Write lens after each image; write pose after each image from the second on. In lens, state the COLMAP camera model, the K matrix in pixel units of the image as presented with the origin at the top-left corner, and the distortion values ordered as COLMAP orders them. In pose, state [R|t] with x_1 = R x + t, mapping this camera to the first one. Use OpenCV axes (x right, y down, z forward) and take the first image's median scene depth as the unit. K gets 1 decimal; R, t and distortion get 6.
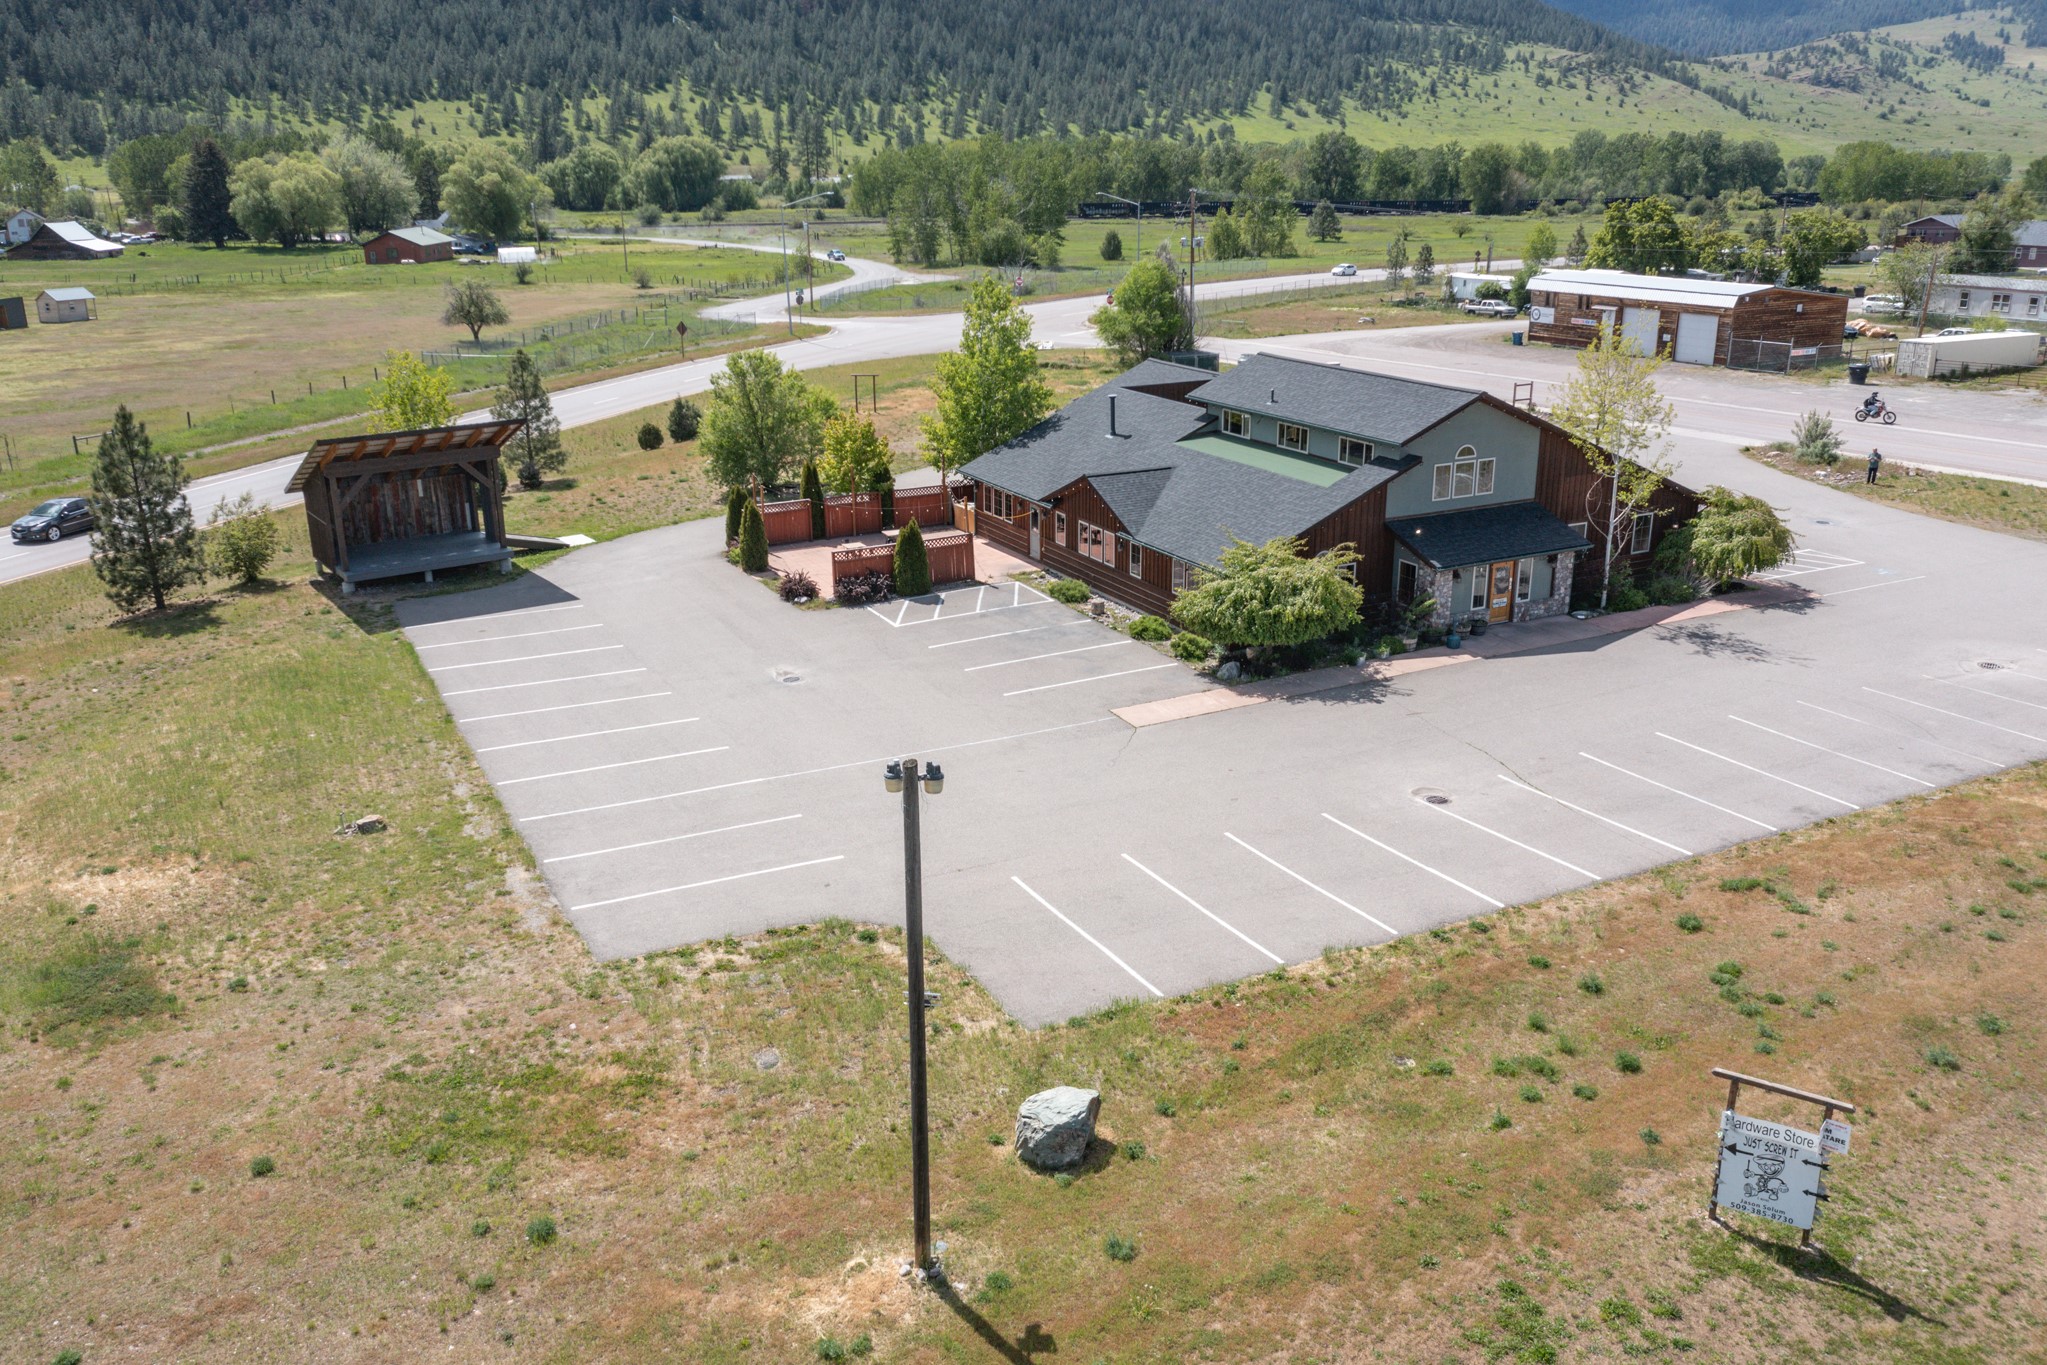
lens RADIAL K [[1610.0, 0, 1012.7], [0, 1610.0, 685.9], [0, 0, 1]] dist [-0.013021, 0.006035]
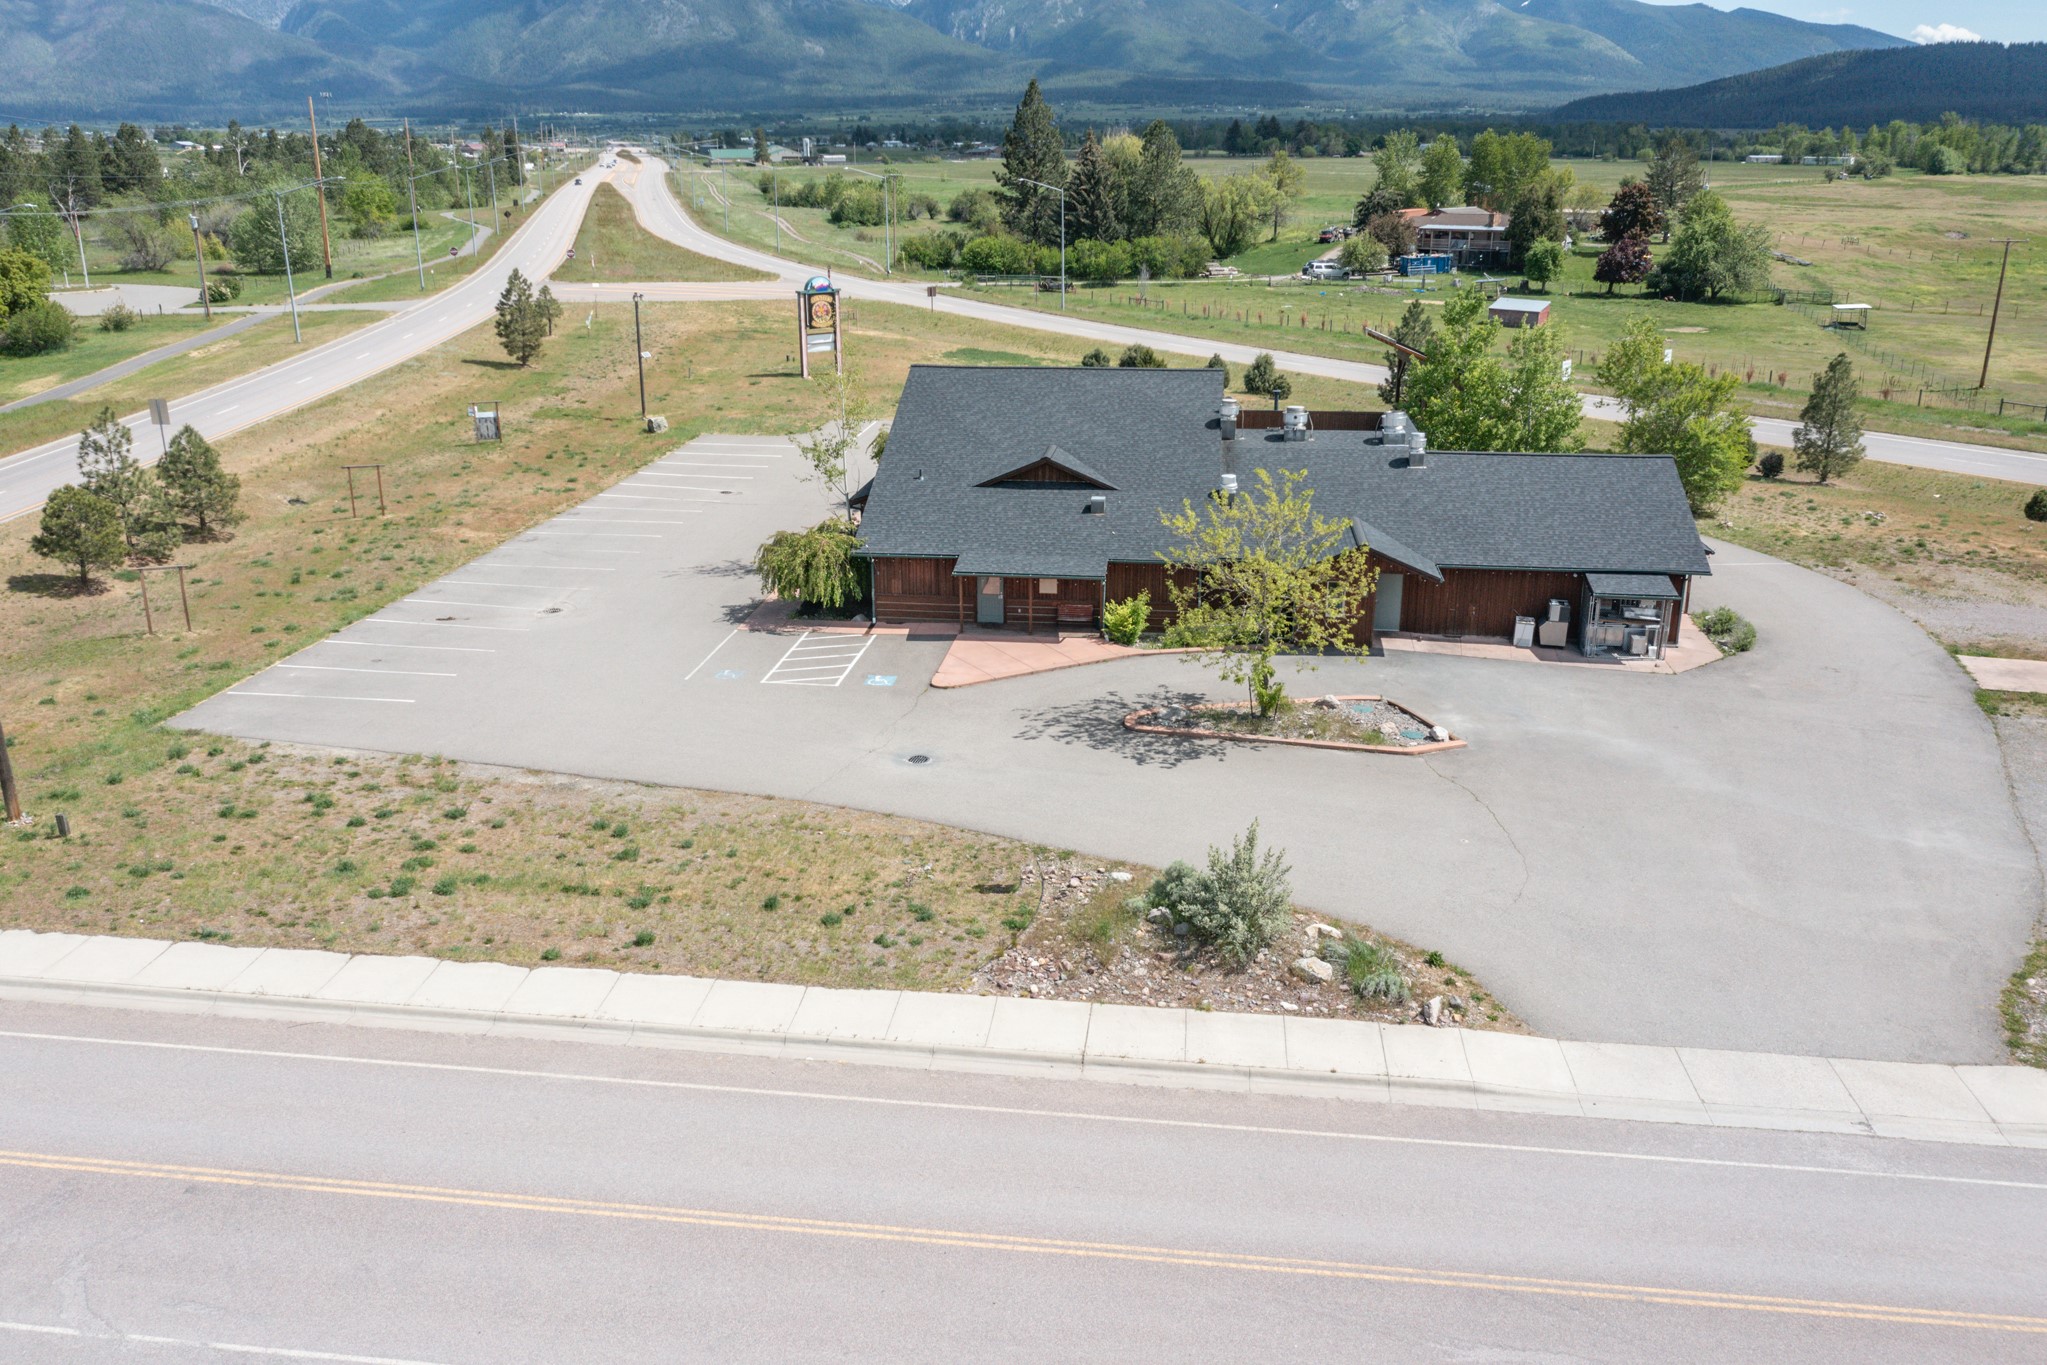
lens RADIAL K [[1610.0, 0, 1012.7], [0, 1610.0, 685.9], [0, 0, 1]] dist [-0.013021, 0.006035]
pose [[-0.561838, 0.271548, -0.781409, 0.126305], [-0.253802, 0.842452, 0.475246, -0.057227], [0.787352, 0.465335, -0.404402, 0.164268]]
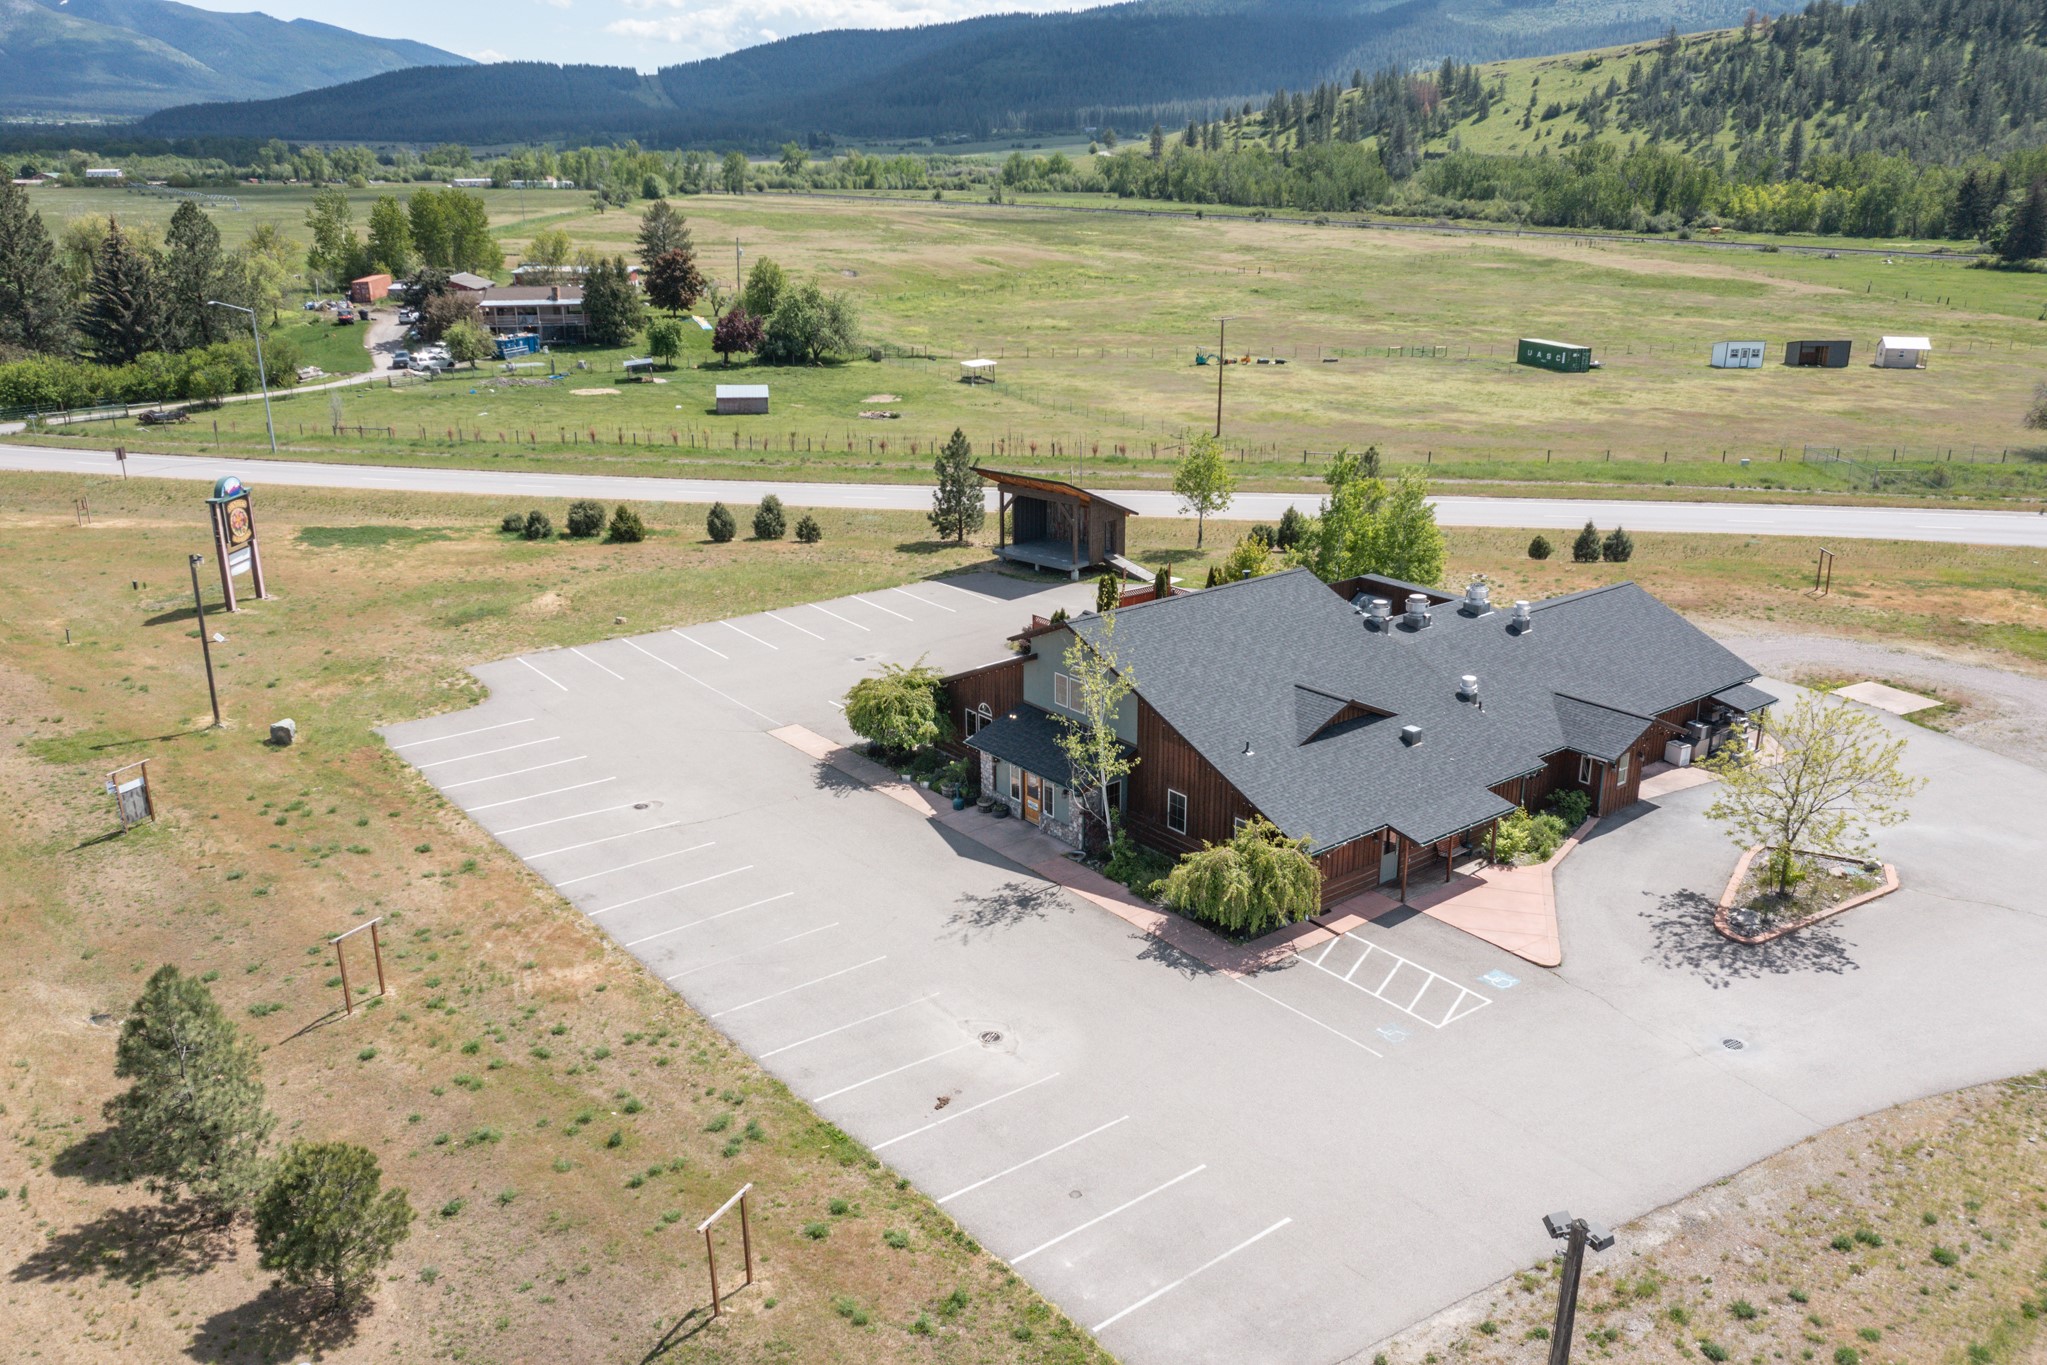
lens RADIAL K [[1610.0, 0, 1012.7], [0, 1610.0, 685.9], [0, 0, 1]] dist [-0.013021, 0.006035]
pose [[0.192097, 0.316201, -0.929040, 0.129612], [-0.306842, 0.918560, 0.249188, -0.039692], [0.932173, 0.237200, 0.273476, 0.065952]]
